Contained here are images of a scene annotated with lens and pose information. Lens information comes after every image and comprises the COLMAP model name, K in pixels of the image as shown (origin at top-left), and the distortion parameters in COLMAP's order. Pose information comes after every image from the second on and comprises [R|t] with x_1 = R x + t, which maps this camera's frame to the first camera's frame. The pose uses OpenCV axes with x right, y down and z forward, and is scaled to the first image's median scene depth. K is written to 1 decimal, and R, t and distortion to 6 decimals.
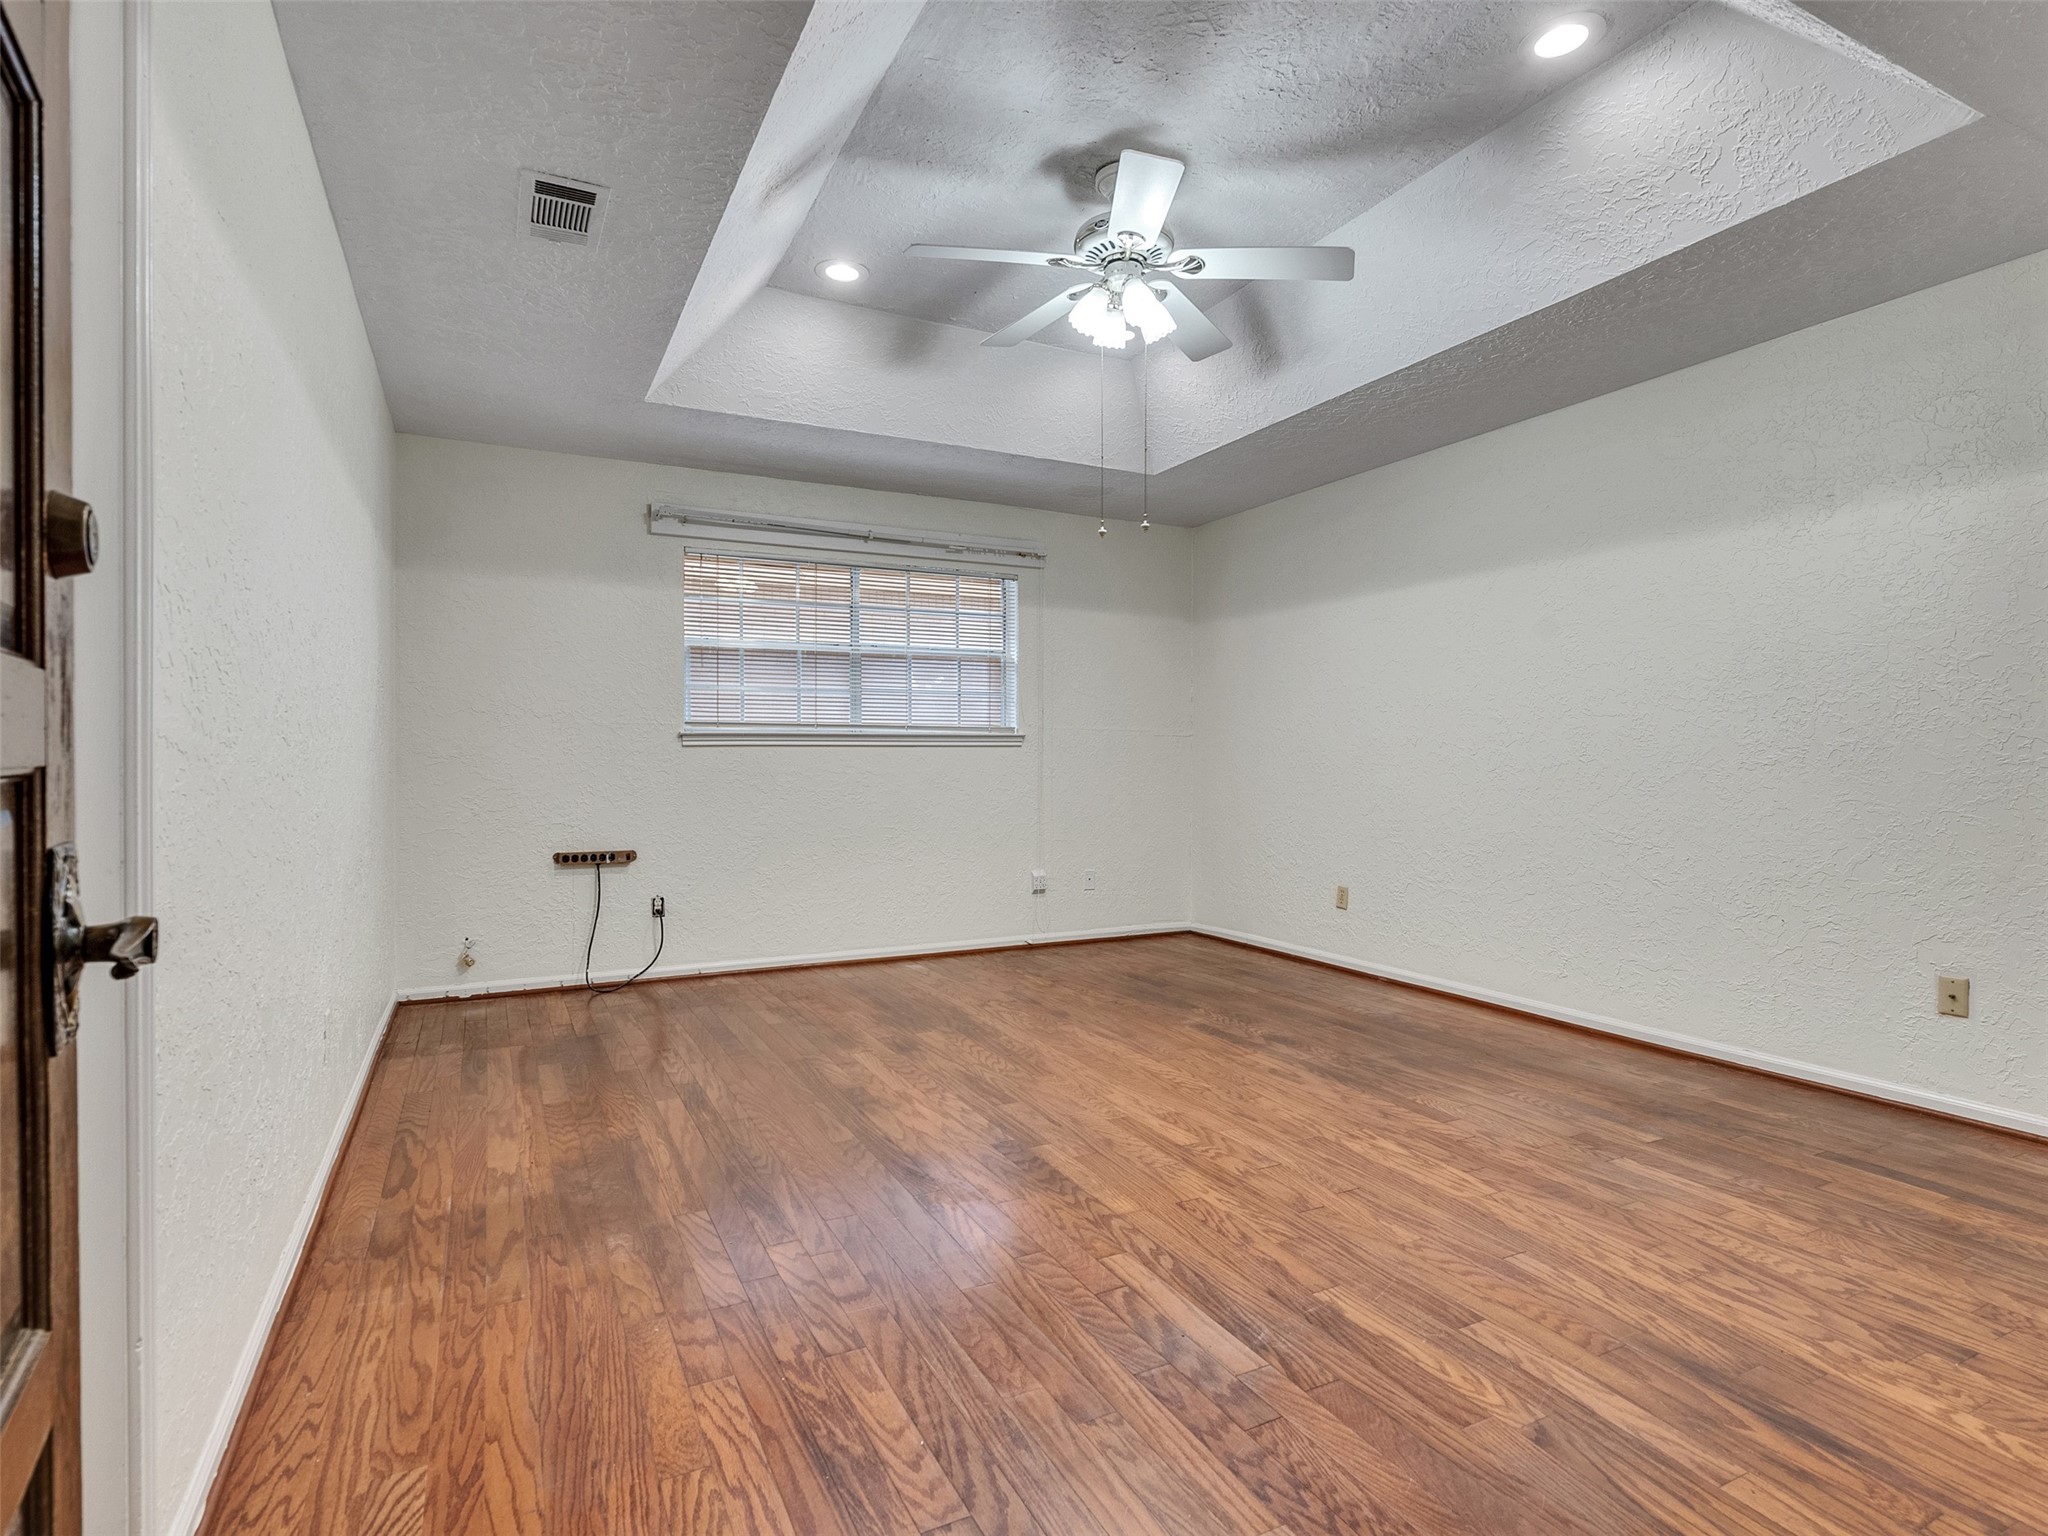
lens RADIAL K [[1047.3, 0, 1007.5], [0, 1047.3, 769.6], [0, 0, 1]] dist [-0.004060, 0.001971]
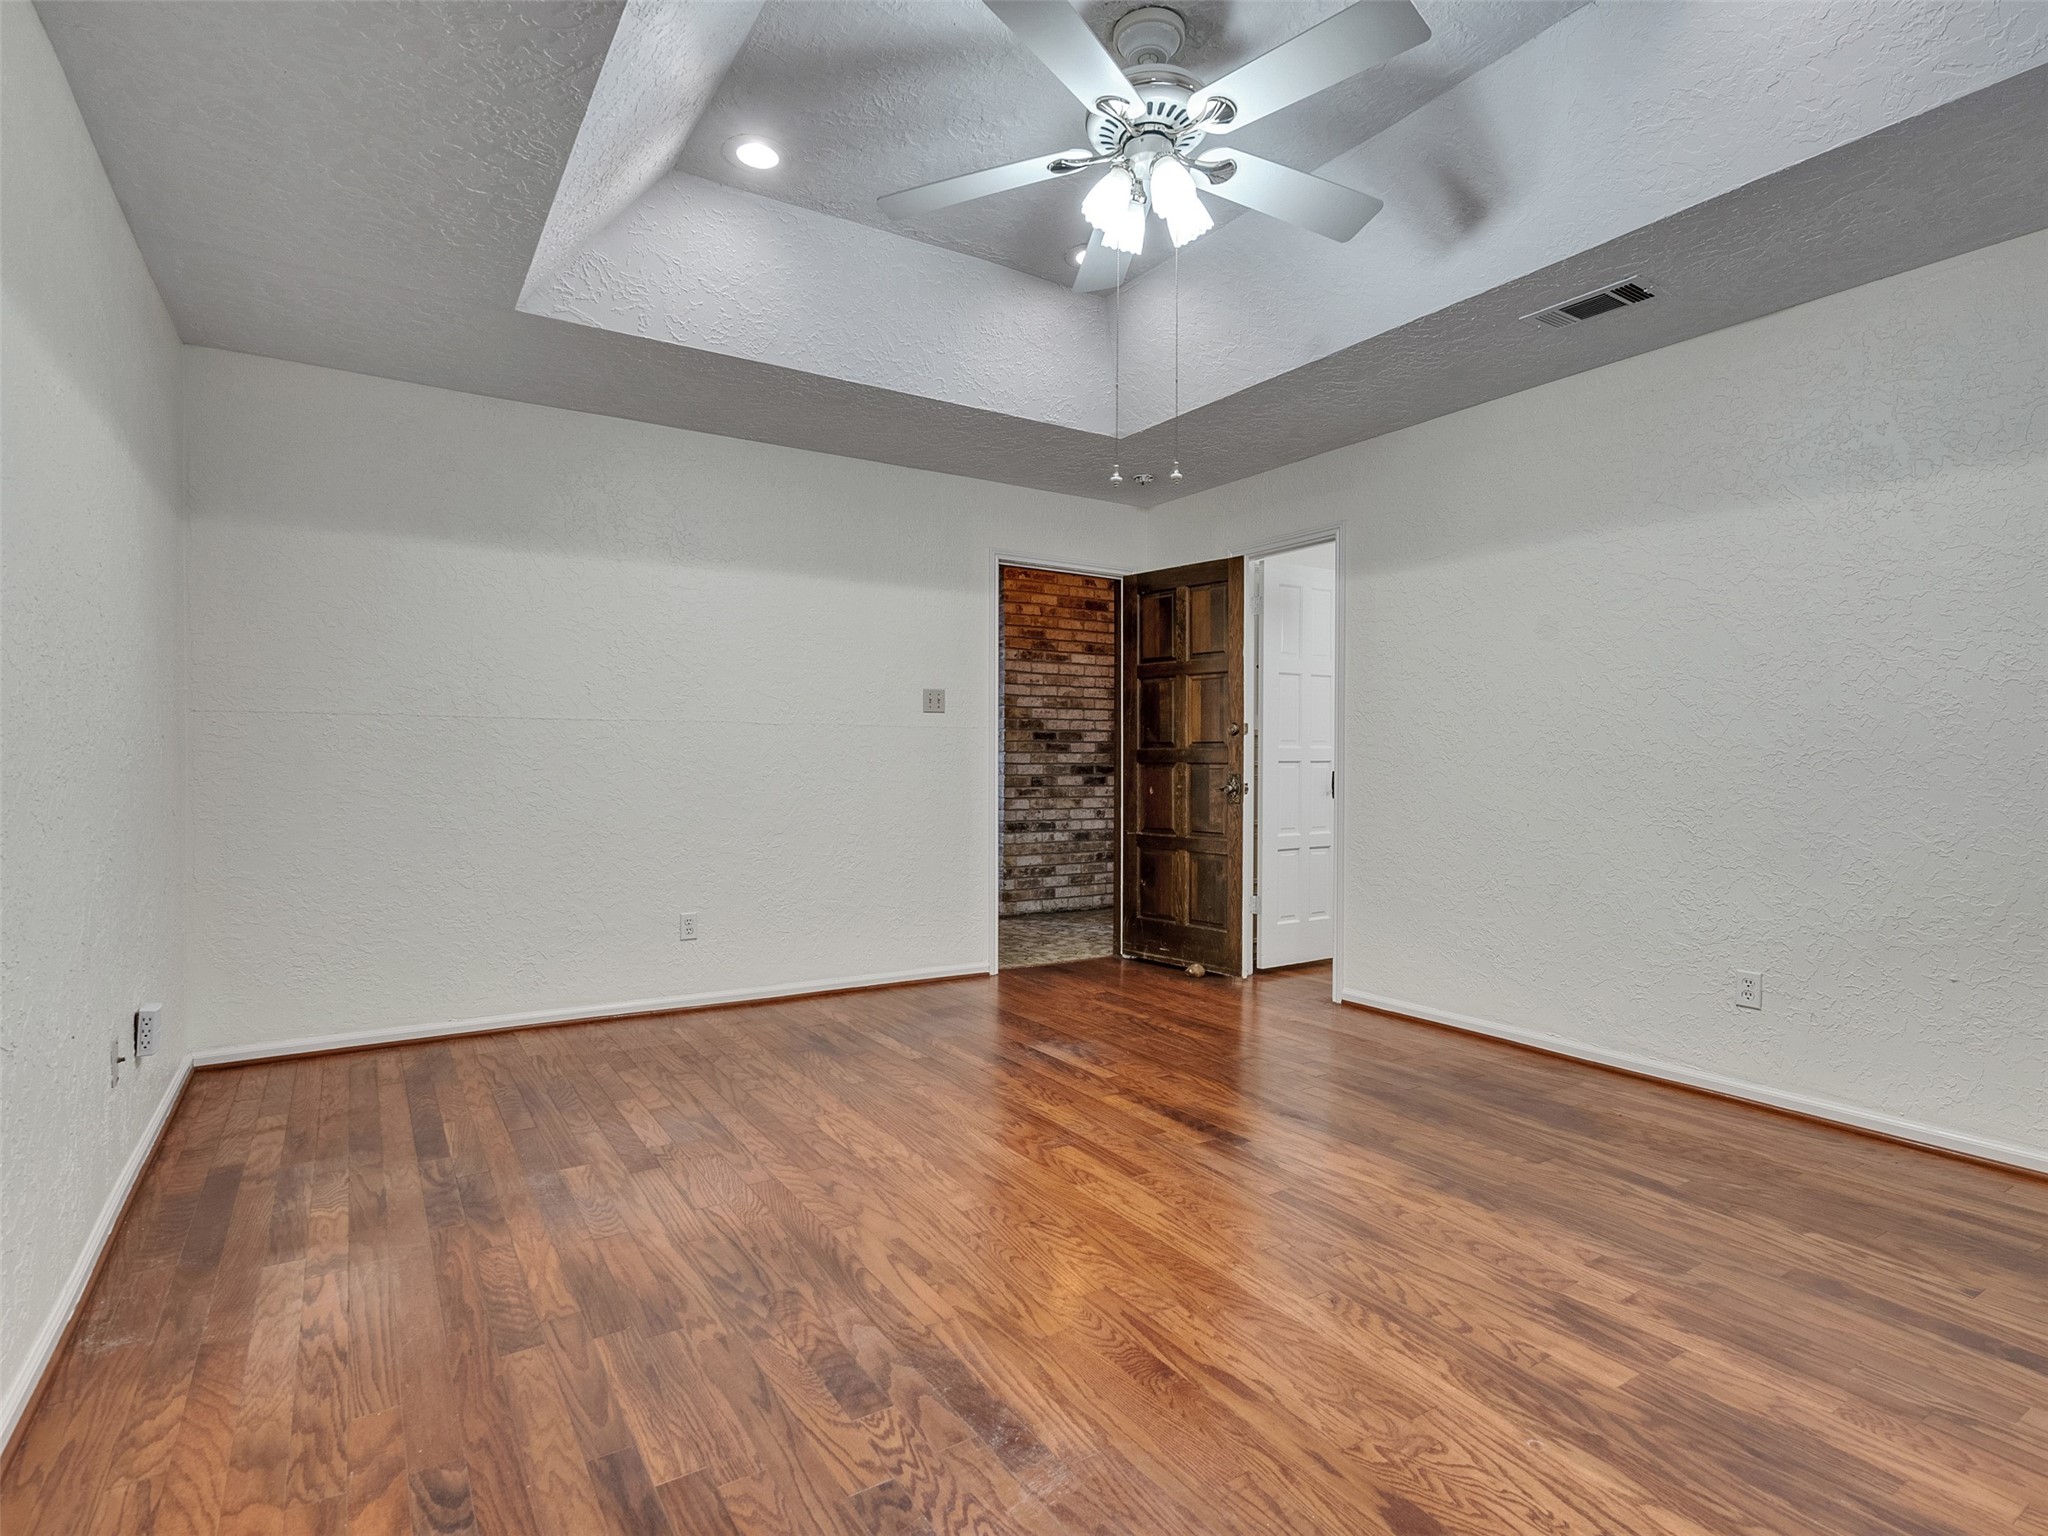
lens RADIAL K [[1047.3, 0, 1007.5], [0, 1047.3, 769.6], [0, 0, 1]] dist [-0.004060, 0.001971]
pose [[-0.994801, -0.003853, -0.101762, 0.323802], [-0.006428, 0.999667, 0.024996, -0.031298], [0.101632, 0.025520, -0.994495, 1.954086]]
